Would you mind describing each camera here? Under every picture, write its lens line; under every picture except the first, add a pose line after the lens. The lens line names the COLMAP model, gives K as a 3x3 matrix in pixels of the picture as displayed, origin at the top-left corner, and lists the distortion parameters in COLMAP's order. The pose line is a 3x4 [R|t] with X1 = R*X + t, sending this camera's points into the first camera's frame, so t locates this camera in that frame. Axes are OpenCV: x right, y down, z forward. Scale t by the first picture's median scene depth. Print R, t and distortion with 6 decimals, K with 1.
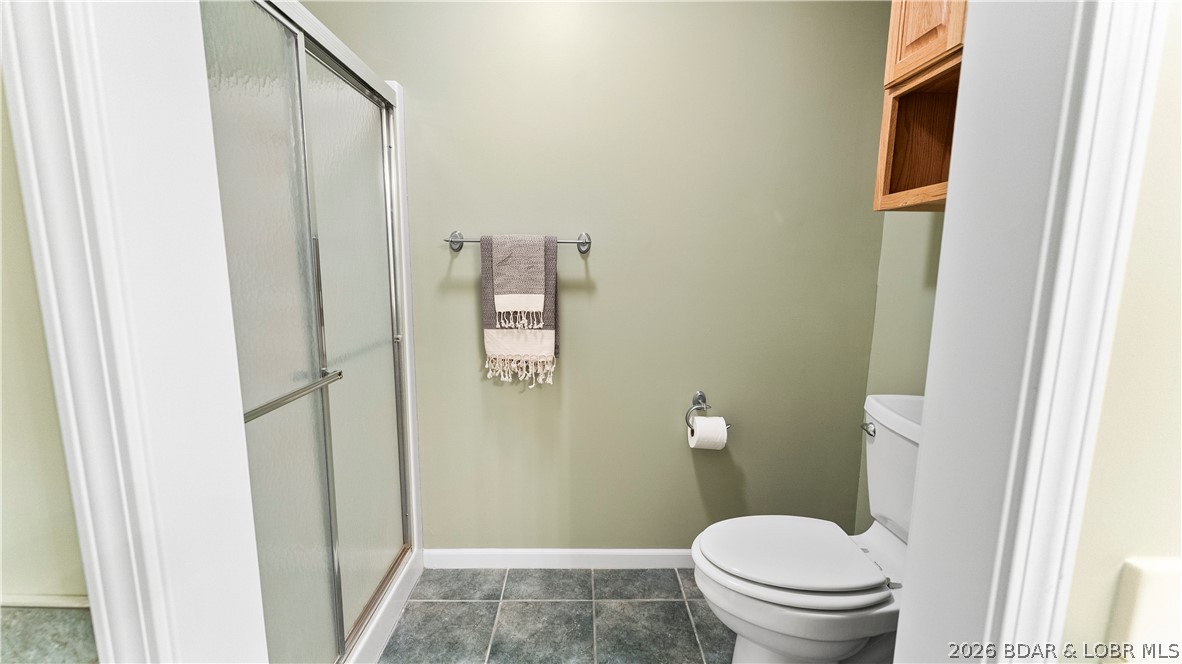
lens RADIAL K [[471.3, 0, 594.1], [0, 471.3, 334.2], [0, 0, 1]] dist [-0.000681, -0.000149]
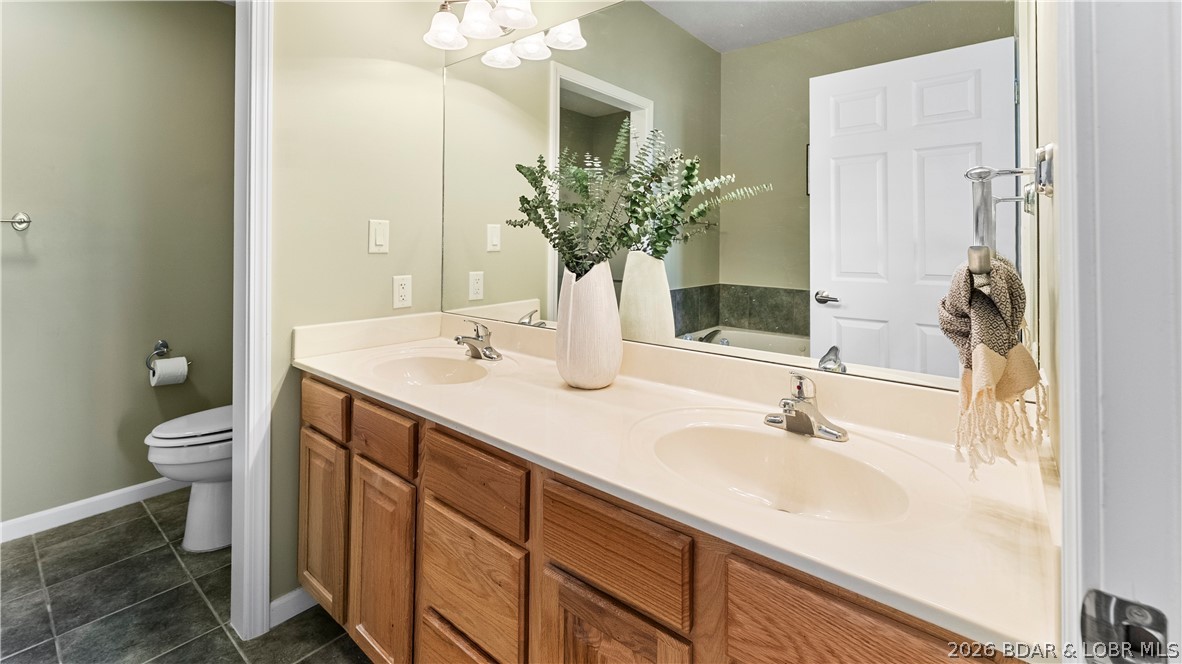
lens RADIAL K [[503.4, 0, 590.3], [0, 503.4, 234.7], [0, 0, 1]] dist [0.001191, 0.000464]
pose [[0.651421, 0.000800, 0.758716, -0.051653], [0.117053, 0.987921, -0.101542, 0.116438], [-0.749633, 0.154956, 0.643459, -0.781779]]
